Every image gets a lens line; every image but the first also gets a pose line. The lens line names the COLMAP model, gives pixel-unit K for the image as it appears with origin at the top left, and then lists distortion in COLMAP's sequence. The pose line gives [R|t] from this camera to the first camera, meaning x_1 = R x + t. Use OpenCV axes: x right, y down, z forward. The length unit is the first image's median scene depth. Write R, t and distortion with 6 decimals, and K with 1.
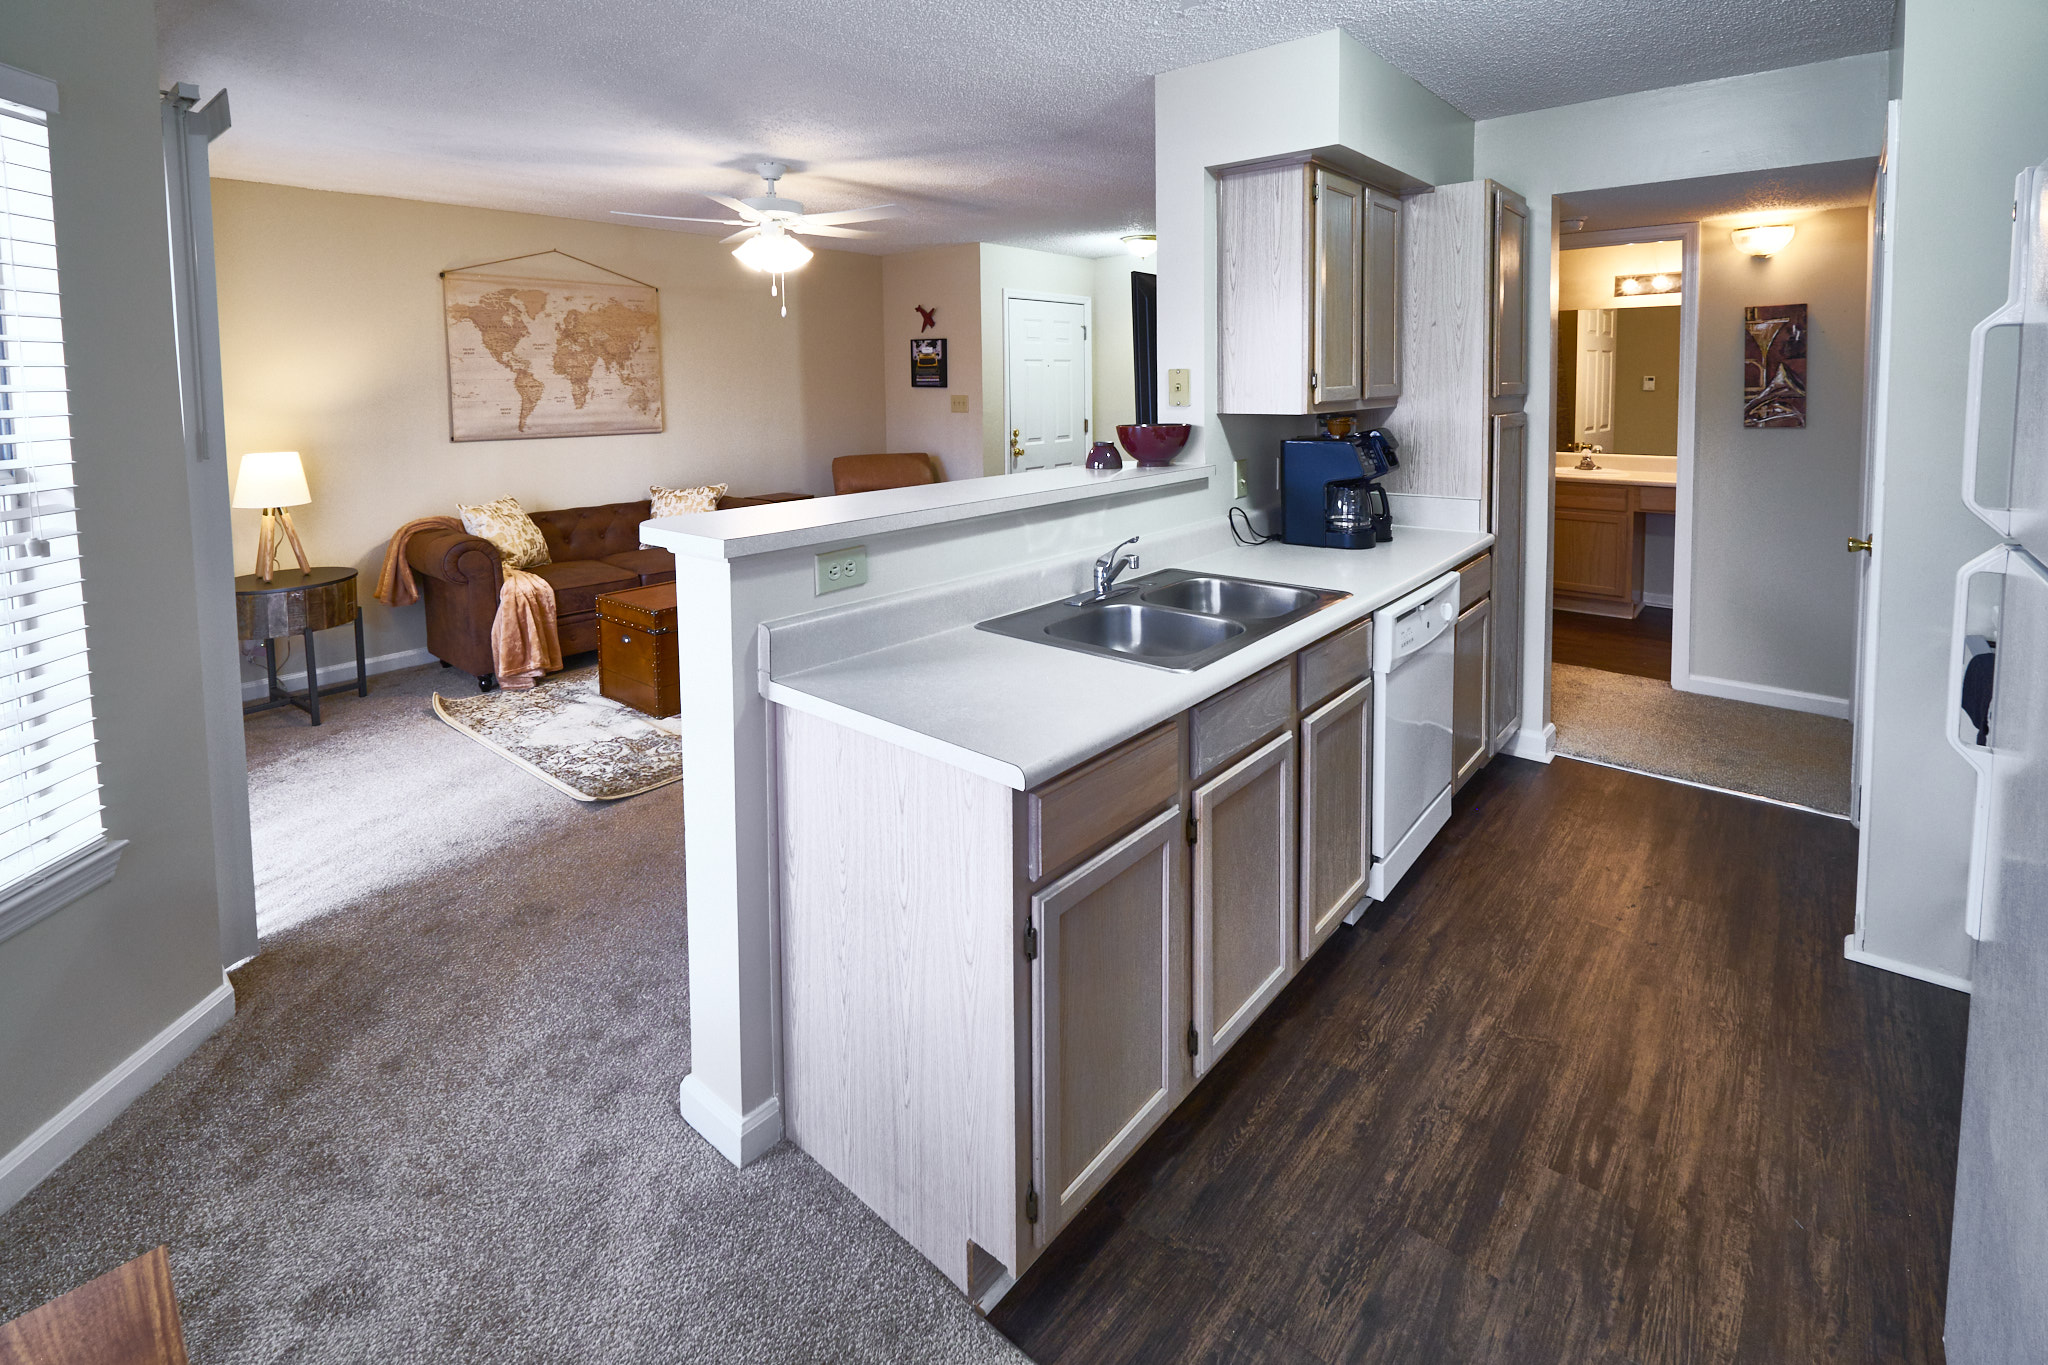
lens RADIAL K [[950.9, 0, 1038.9], [0, 950.9, 439.7], [0, 0, 1]] dist [-0.002279, -0.000918]
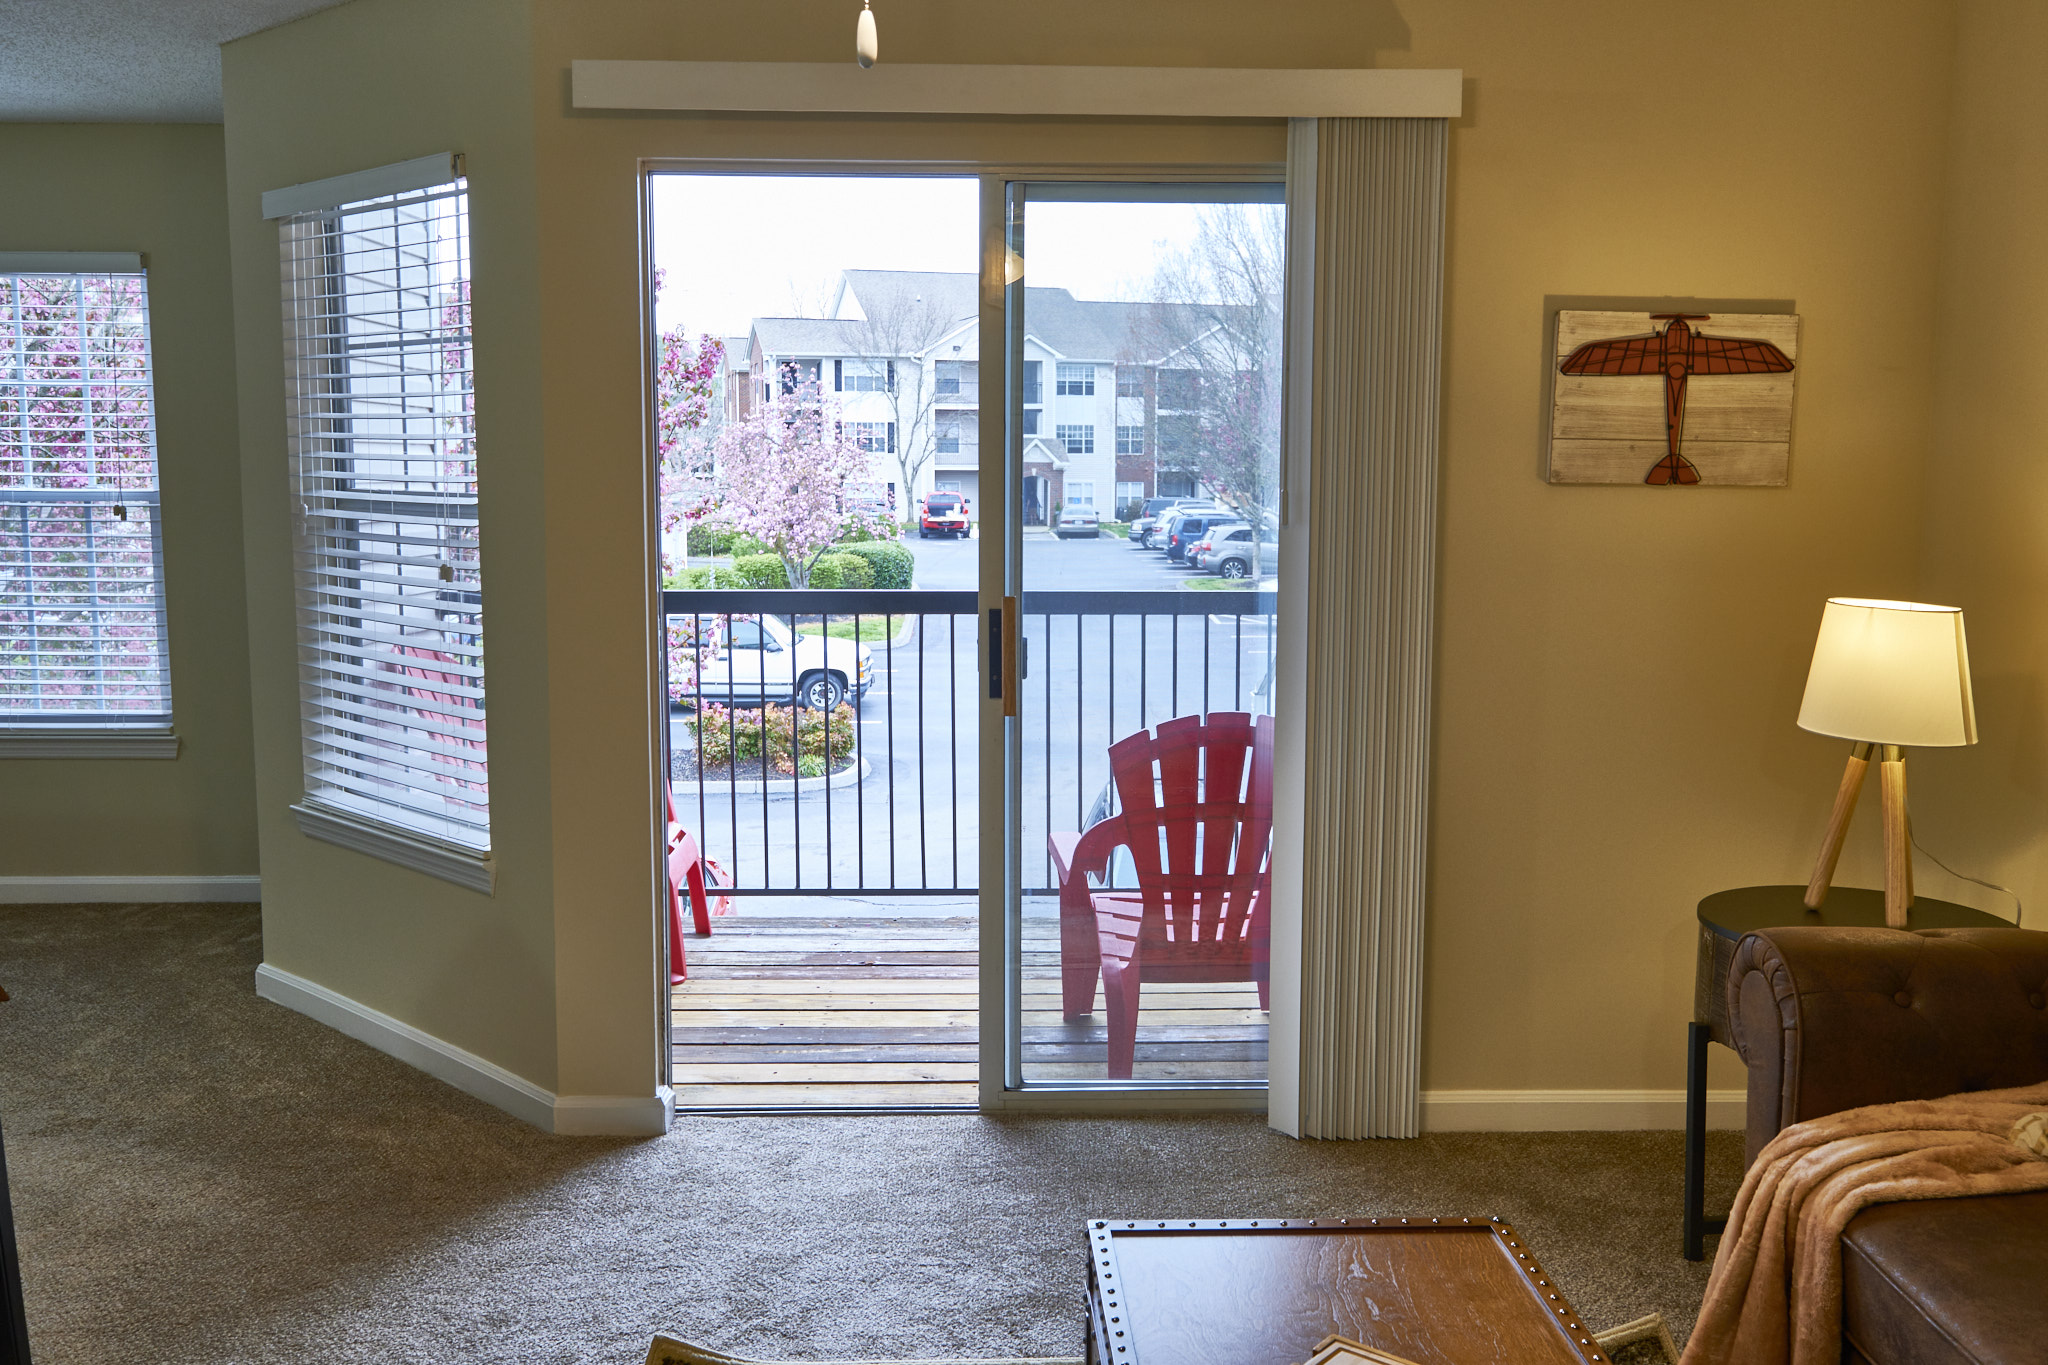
lens RADIAL K [[1836.0, 0, 1024.0], [0, 1836.0, 682.5], [0, 0, 1]] dist [0.007820, 0.007834]
pose [[-0.751265, 0.089925, -0.653846, -0.043419], [-0.035723, 0.983682, 0.176333, -0.078593], [0.659033, 0.155830, -0.735794, 1.400746]]
